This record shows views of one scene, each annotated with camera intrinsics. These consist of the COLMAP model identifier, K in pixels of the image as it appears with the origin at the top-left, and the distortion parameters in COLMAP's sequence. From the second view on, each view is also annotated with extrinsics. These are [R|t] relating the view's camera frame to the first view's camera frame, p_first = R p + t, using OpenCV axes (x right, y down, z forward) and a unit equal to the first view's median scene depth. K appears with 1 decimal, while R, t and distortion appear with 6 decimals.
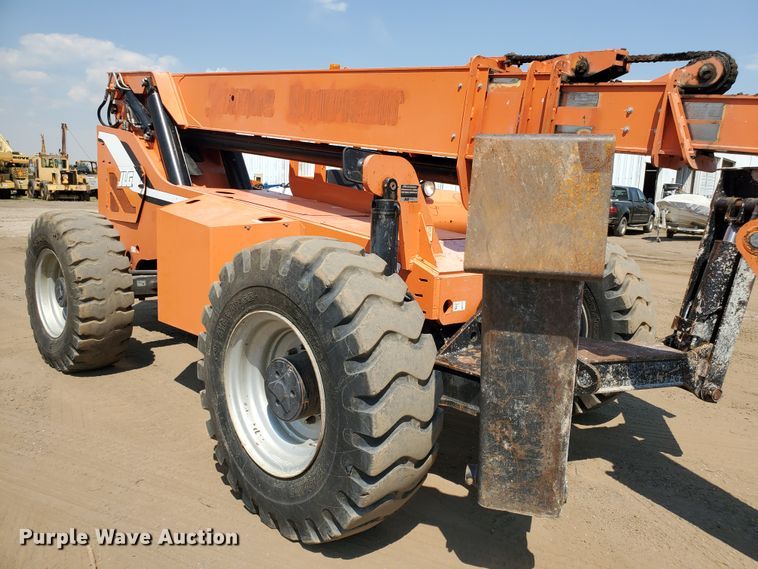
lens RADIAL K [[592.8, 0, 395.7], [0, 592.8, 289.3], [0, 0, 1]] dist [0.016978, -0.010882]
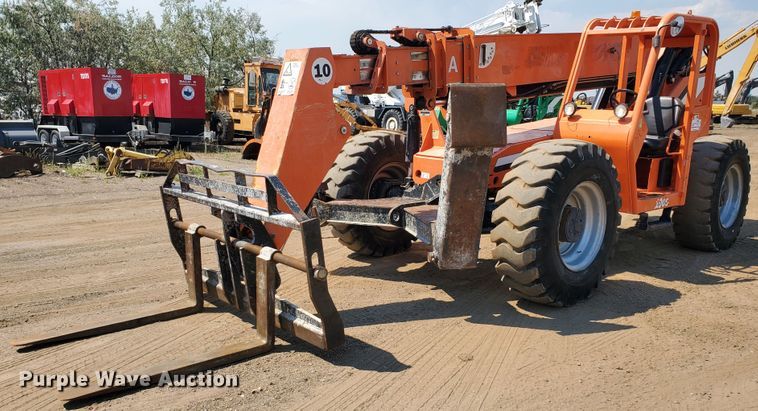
lens RADIAL K [[628.9, 0, 393.9], [0, 628.9, 227.3], [0, 0, 1]] dist [0.036651, -0.039945]
pose [[-0.040698, 0.159551, -0.986350, 1.789865], [-0.181957, 0.969478, 0.164330, -0.098594], [0.982464, 0.186162, -0.010425, 0.848809]]
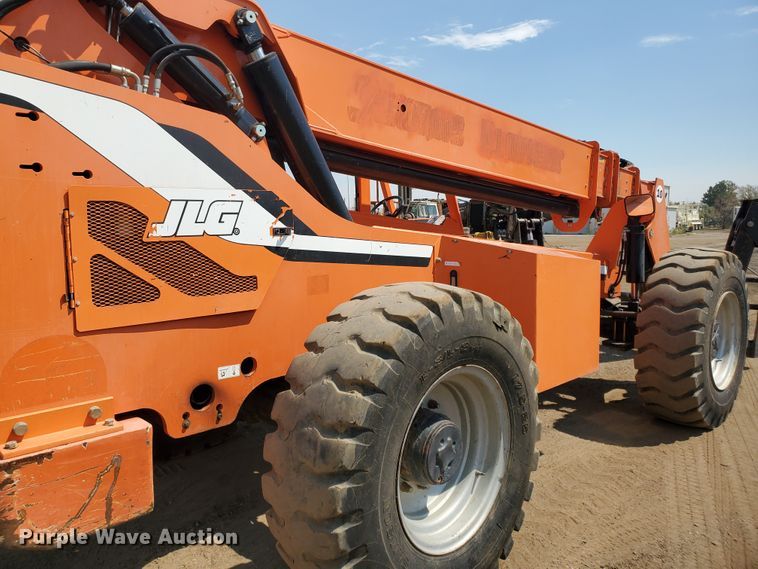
lens RADIAL K [[592.8, 0, 365.6], [0, 592.8, 280.5], [0, 0, 1]] dist [0.016978, -0.010882]
pose [[0.040395, -0.133430, 0.990235, -1.411647], [0.169927, 0.977524, 0.124786, -0.279995], [-0.984628, 0.163227, 0.062161, 1.385068]]
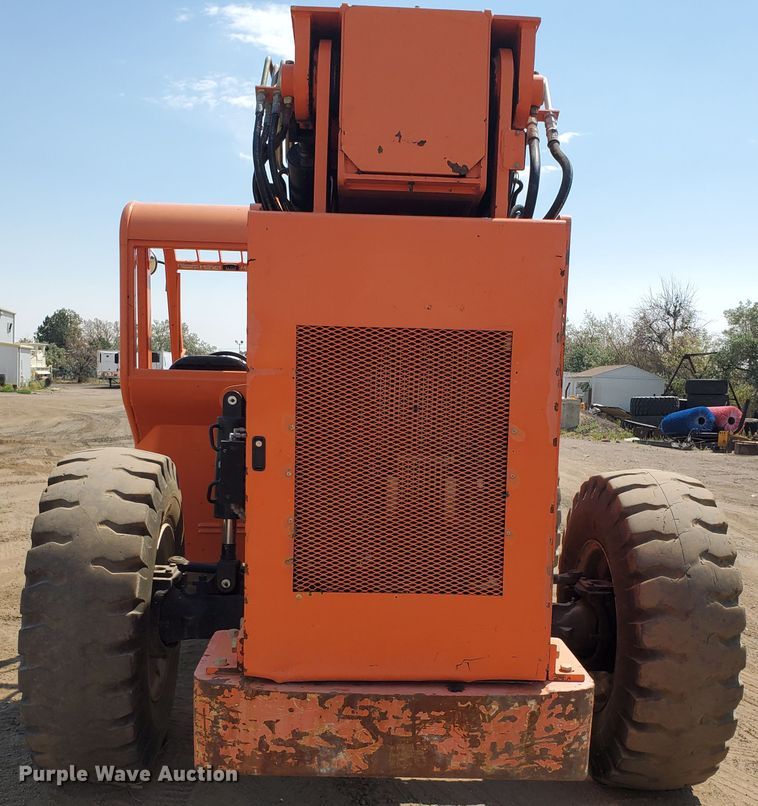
lens RADIAL K [[994.7, 0, 391.8], [0, 994.7, 478.5], [0, 0, 1]] dist [0.058625, 0.000000]
pose [[-0.732471, -0.131107, 0.668055, -1.322466], [0.043762, 0.970185, 0.238382, -0.471596], [-0.679391, 0.203843, -0.704895, 2.414580]]
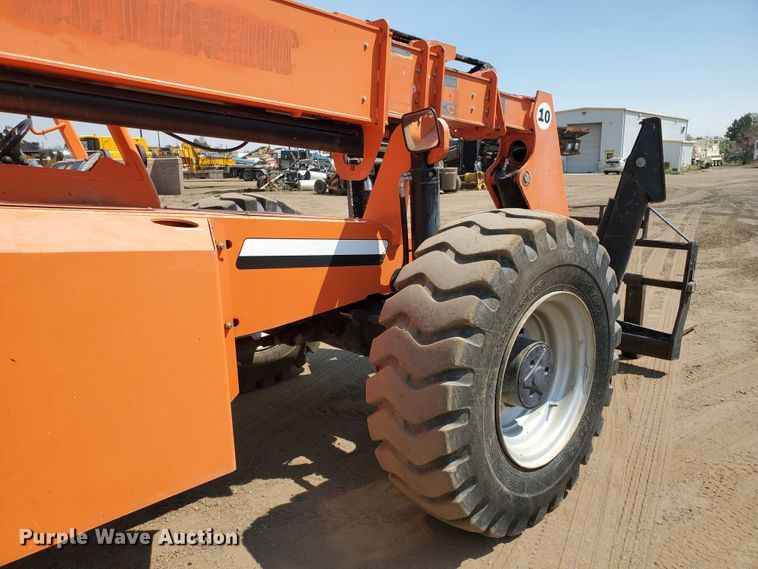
lens RADIAL K [[592.8, 0, 378.3], [0, 592.8, 295.7], [0, 0, 1]] dist [0.016978, -0.010882]
pose [[0.045955, -0.253423, 0.966263, -0.806323], [0.184227, 0.952844, 0.241141, -0.166644], [-0.981809, 0.166930, 0.090475, 0.855742]]
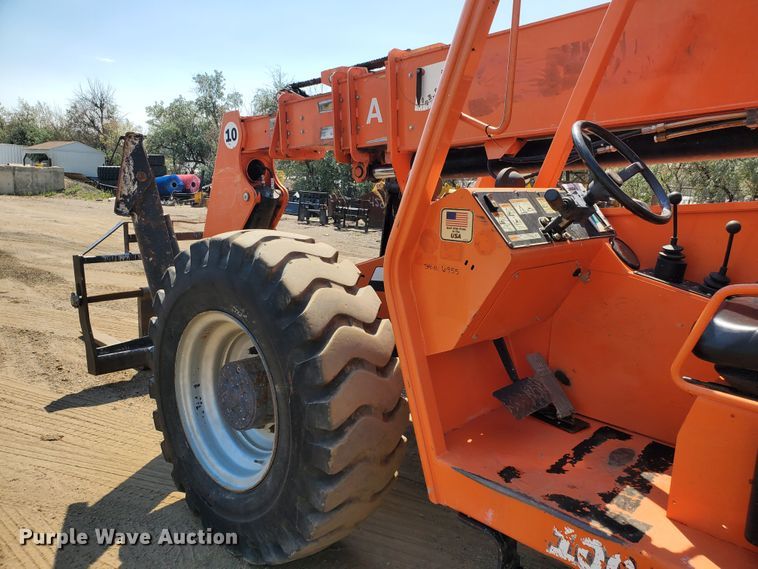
lens RADIAL K [[592.8, 0, 389.7], [0, 592.8, 286.7], [0, 0, 1]] dist [0.016978, -0.010882]
pose [[-0.995556, -0.076502, -0.054921, 0.212255], [-0.090567, 0.937614, 0.335674, -0.312100], [0.025815, 0.339156, -0.940376, 1.856928]]
